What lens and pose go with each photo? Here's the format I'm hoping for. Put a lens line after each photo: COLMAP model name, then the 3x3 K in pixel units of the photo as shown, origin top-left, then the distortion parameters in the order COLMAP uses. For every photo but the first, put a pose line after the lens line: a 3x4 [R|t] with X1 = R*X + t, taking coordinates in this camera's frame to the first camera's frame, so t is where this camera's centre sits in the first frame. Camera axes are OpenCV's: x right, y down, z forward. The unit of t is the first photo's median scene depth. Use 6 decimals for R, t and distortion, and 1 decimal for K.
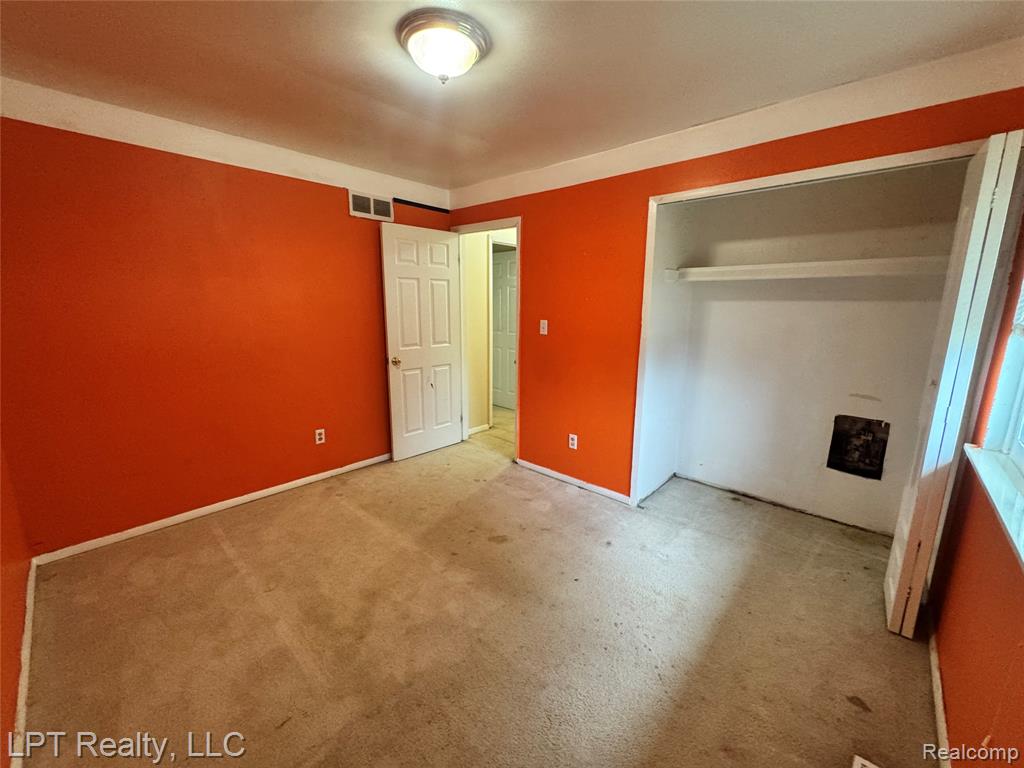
lens RADIAL K [[411.5, 0, 512.8], [0, 411.5, 381.5], [0, 0, 1]] dist [-0.000735, 0.000061]
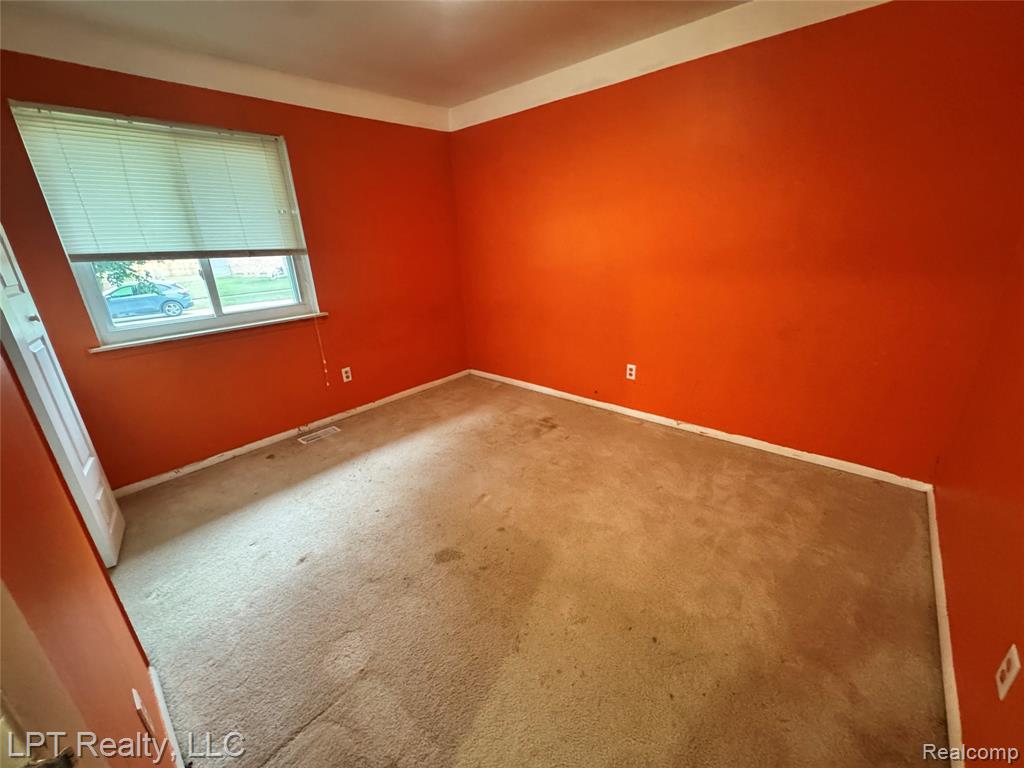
lens RADIAL K [[411.5, 0, 512.8], [0, 411.5, 381.5], [0, 0, 1]] dist [-0.000735, 0.000061]
pose [[-0.999400, 0.034491, -0.003290, -0.145268], [0.028113, 0.862733, 0.504877, -0.232894], [0.020252, 0.504482, -0.863185, 1.326465]]
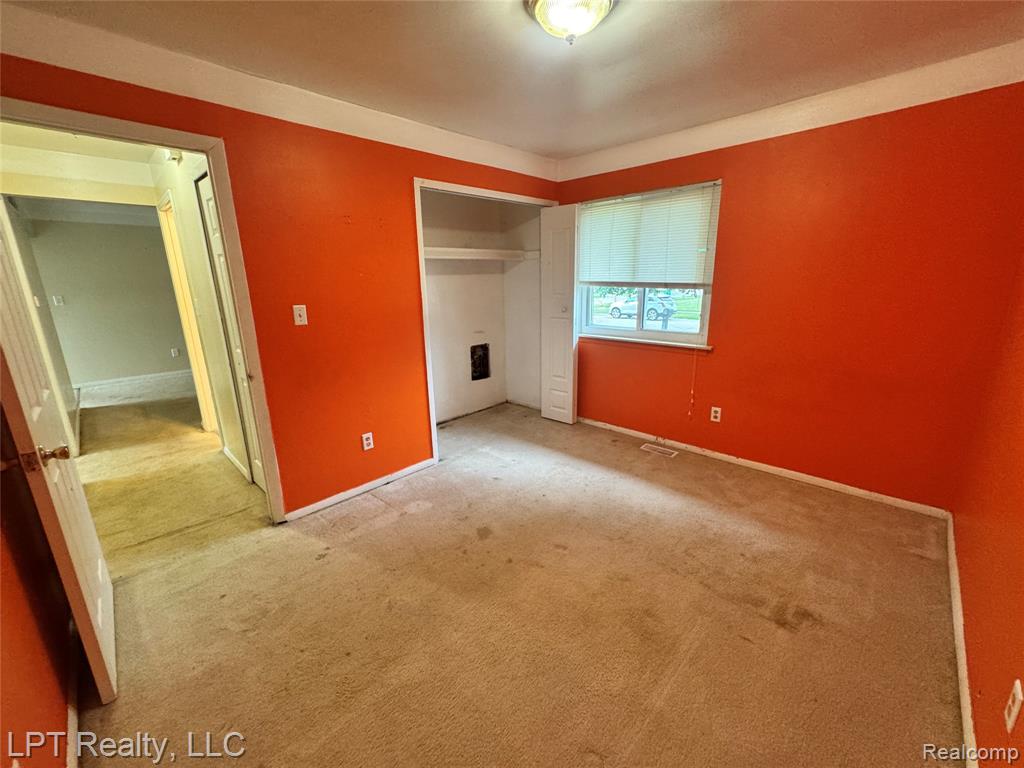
lens RADIAL K [[411.5, 0, 512.8], [0, 411.5, 381.5], [0, 0, 1]] dist [-0.000735, 0.000061]
pose [[0.028610, -0.253173, 0.966998, -0.759639], [0.212018, 0.946920, 0.241643, -0.137667], [-0.976847, 0.198108, 0.080768, 0.707494]]
